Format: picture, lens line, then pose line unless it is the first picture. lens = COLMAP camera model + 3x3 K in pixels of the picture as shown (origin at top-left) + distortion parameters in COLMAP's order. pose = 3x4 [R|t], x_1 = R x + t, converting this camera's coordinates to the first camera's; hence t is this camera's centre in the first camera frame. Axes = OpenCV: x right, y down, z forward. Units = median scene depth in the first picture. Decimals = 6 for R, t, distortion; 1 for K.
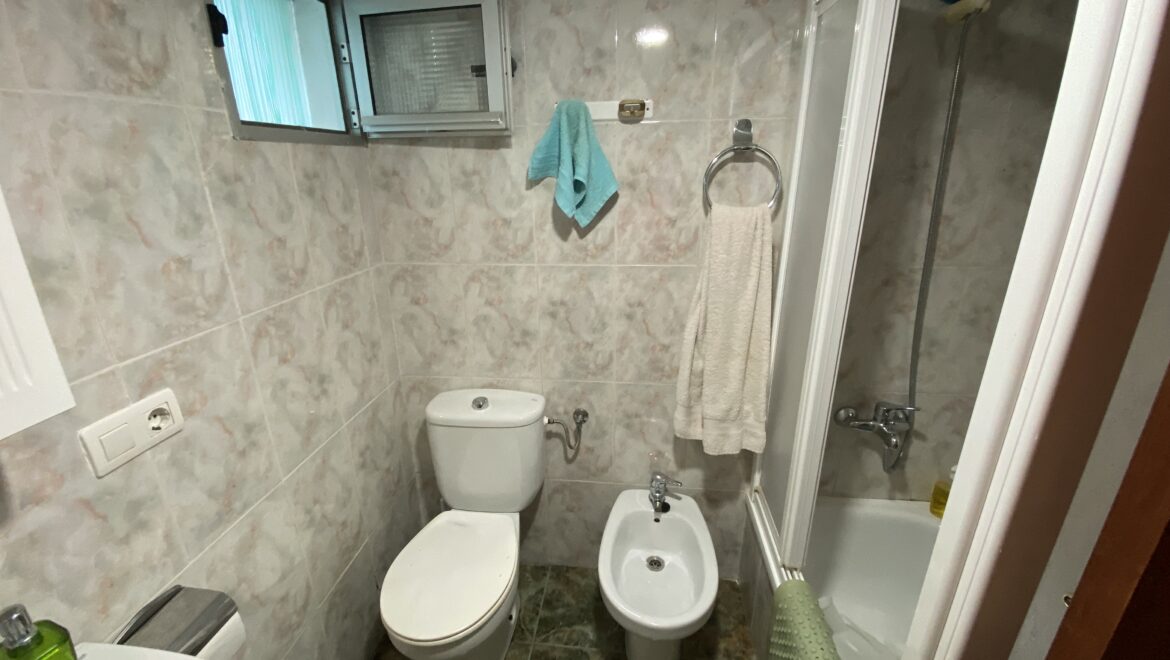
lens RADIAL K [[470.8, 0, 585.7], [0, 470.8, 328.8], [0, 0, 1]] dist [0.025838, -0.023457]
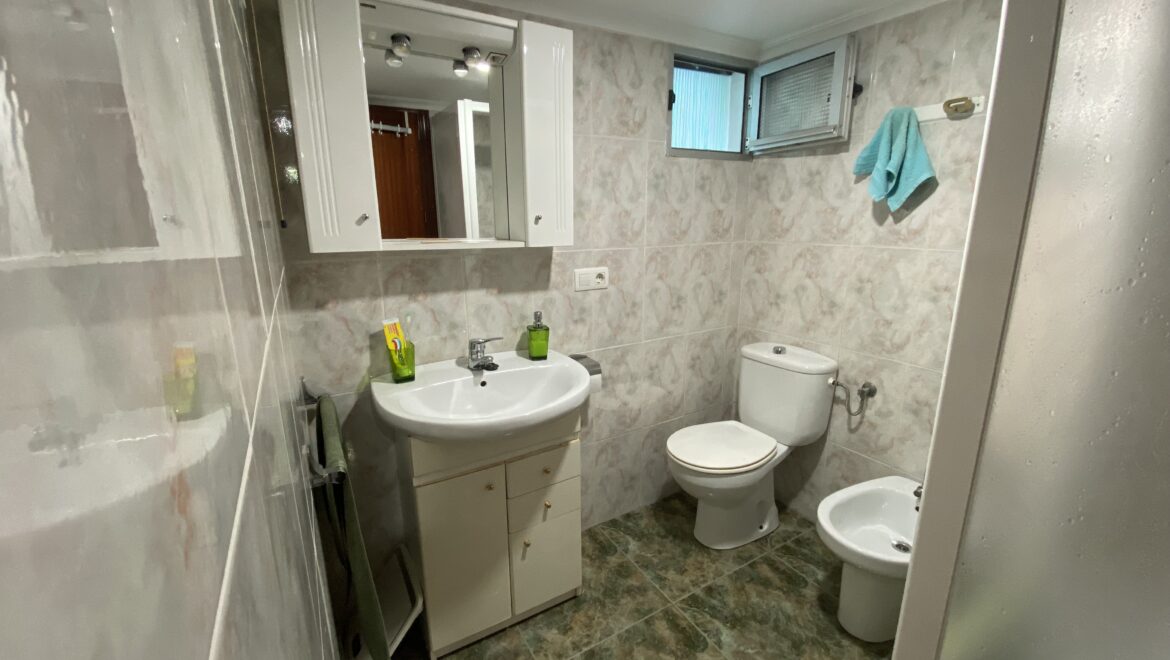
lens RADIAL K [[470.8, 0, 585.7], [0, 470.8, 328.8], [0, 0, 1]] dist [0.025838, -0.023457]
pose [[0.610793, 0.189403, -0.768803, 0.463090], [-0.254202, 0.966475, 0.036145, 0.202595], [0.749876, 0.173354, 0.638463, -0.245943]]
